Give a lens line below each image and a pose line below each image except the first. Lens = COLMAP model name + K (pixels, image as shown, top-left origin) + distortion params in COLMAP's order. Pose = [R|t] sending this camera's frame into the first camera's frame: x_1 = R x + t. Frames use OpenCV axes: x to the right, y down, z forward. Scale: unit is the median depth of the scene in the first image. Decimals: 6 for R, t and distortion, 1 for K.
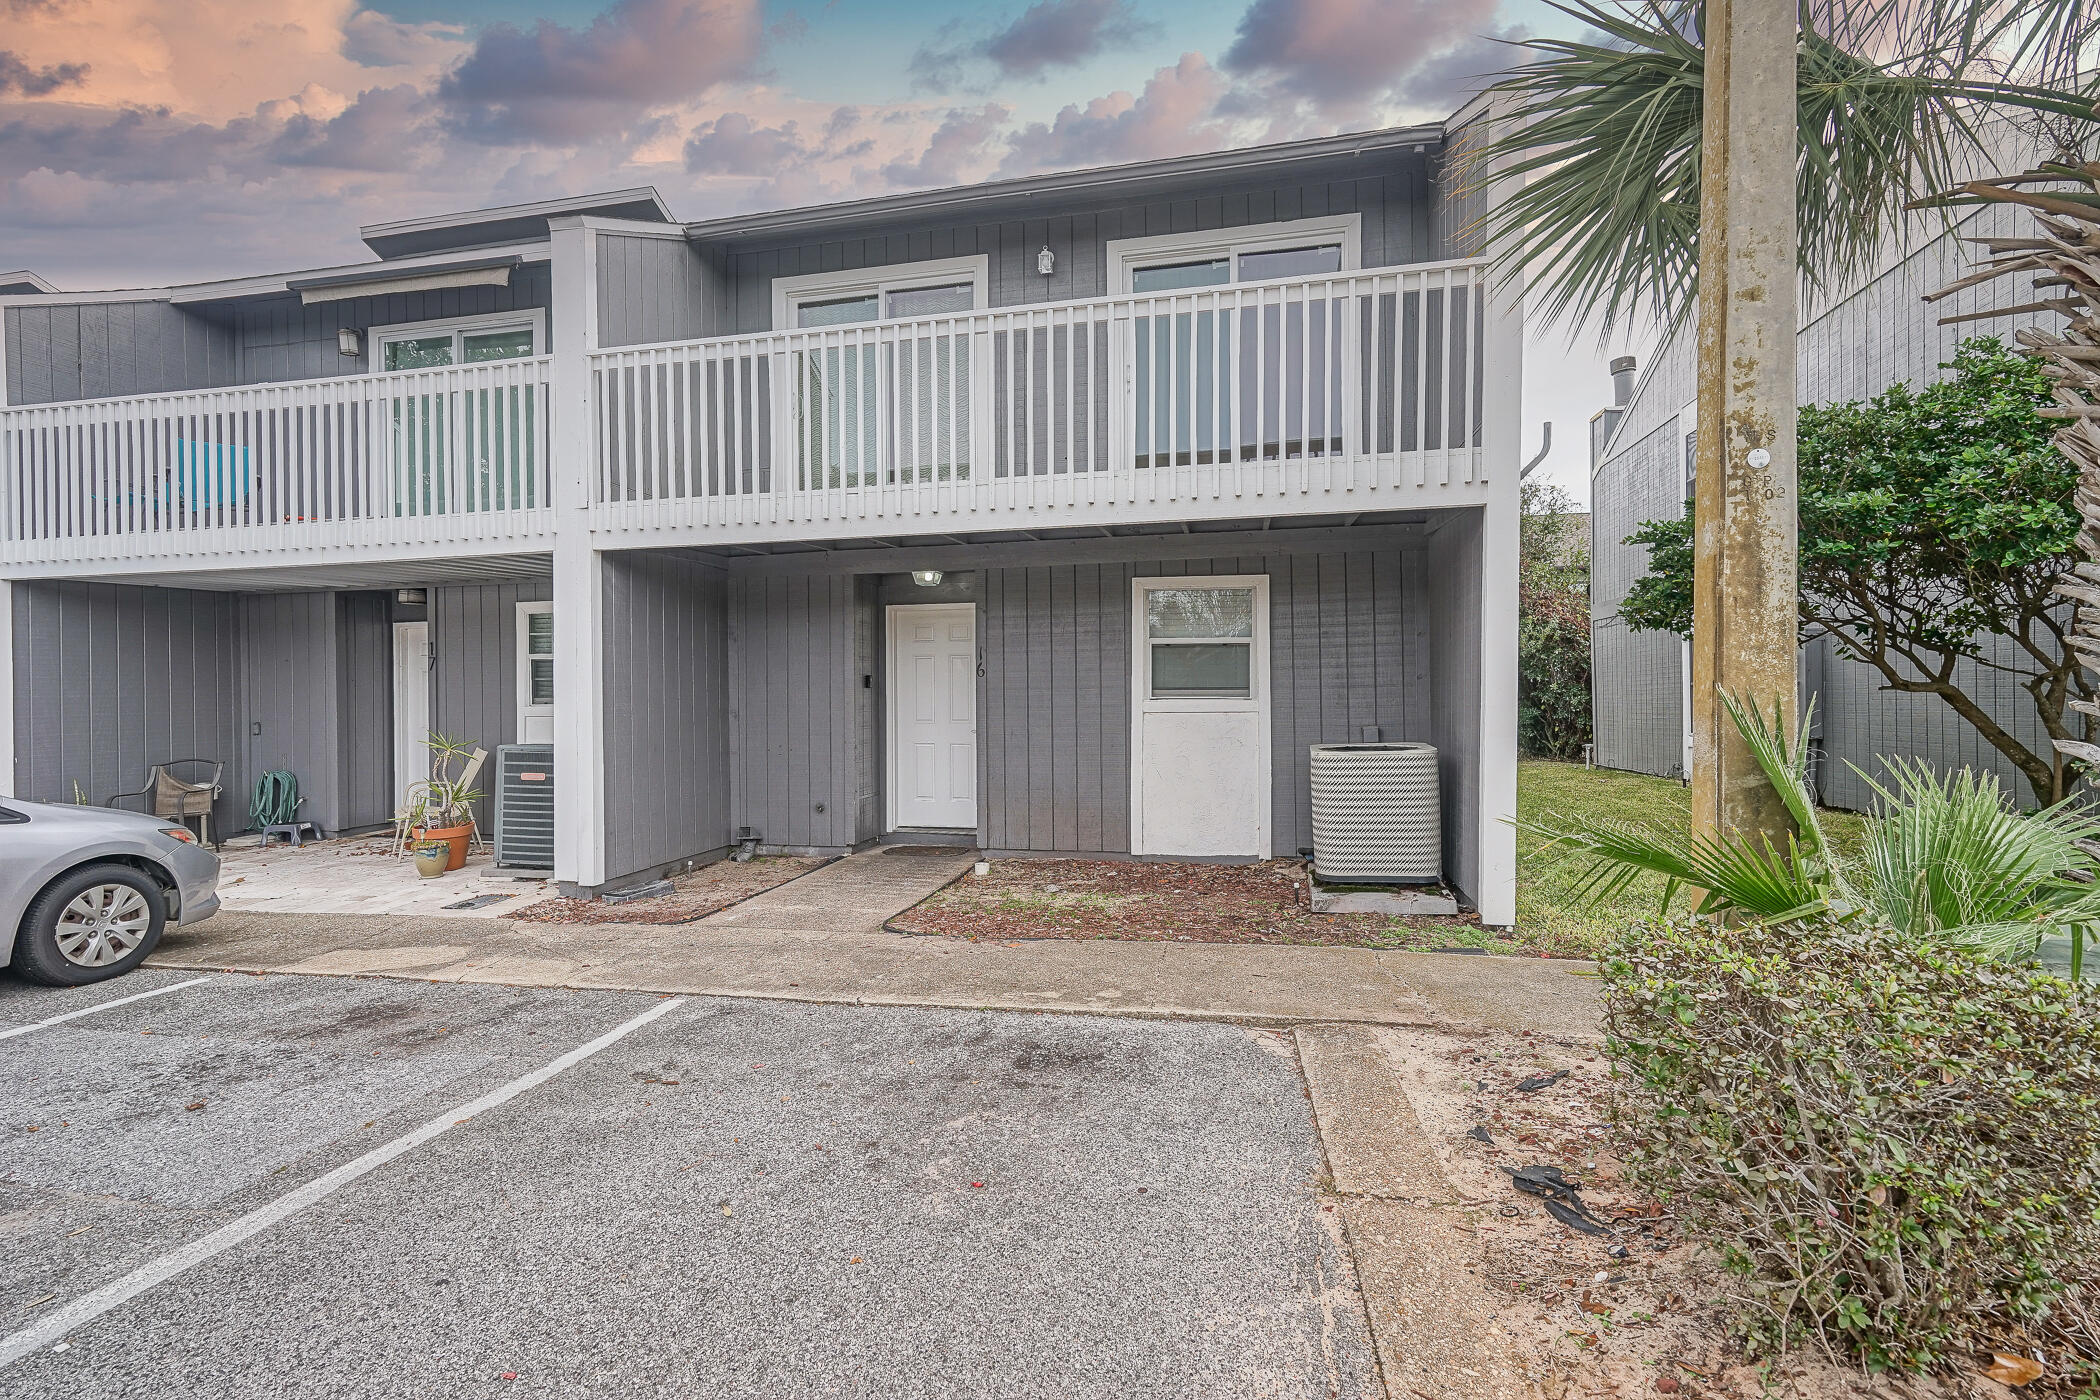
lens RADIAL K [[954.5, 0, 1041.4], [0, 954.5, 707.8], [0, 0, 1]] dist [-0.004071, 0.009781]
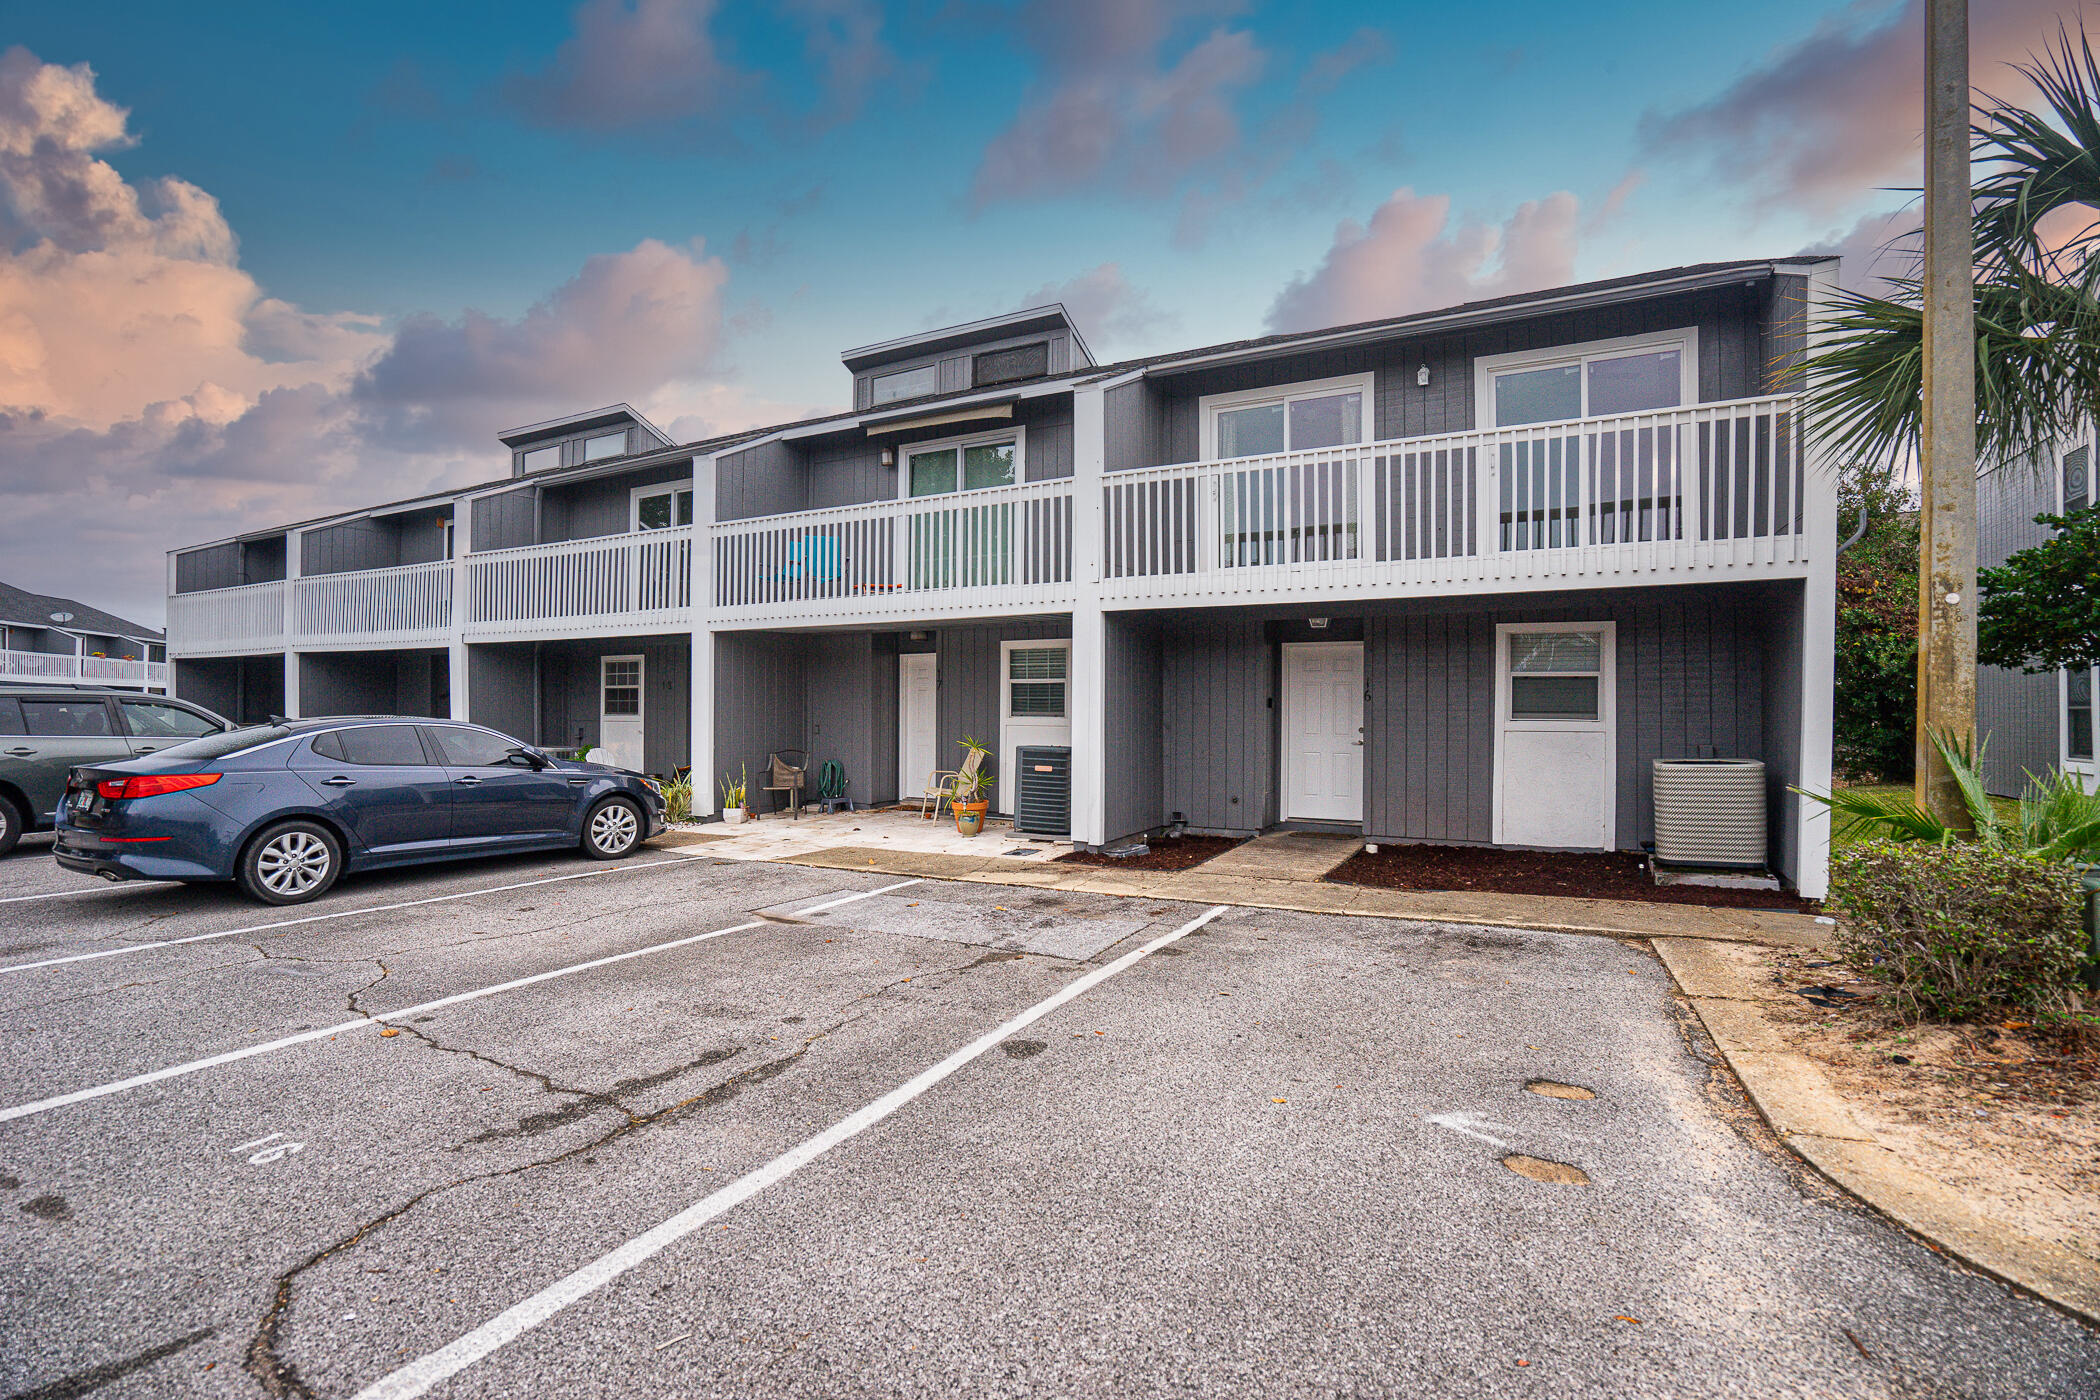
lens RADIAL K [[989.3, 0, 1055.7], [0, 989.3, 707.9], [0, 0, 1]] dist [-0.019897, 0.002519]
pose [[0.968953, 0.012137, -0.246946, -0.164927], [-0.014788, 0.999851, -0.008885, -0.006119], [0.246801, 0.012262, 0.968989, -0.459697]]
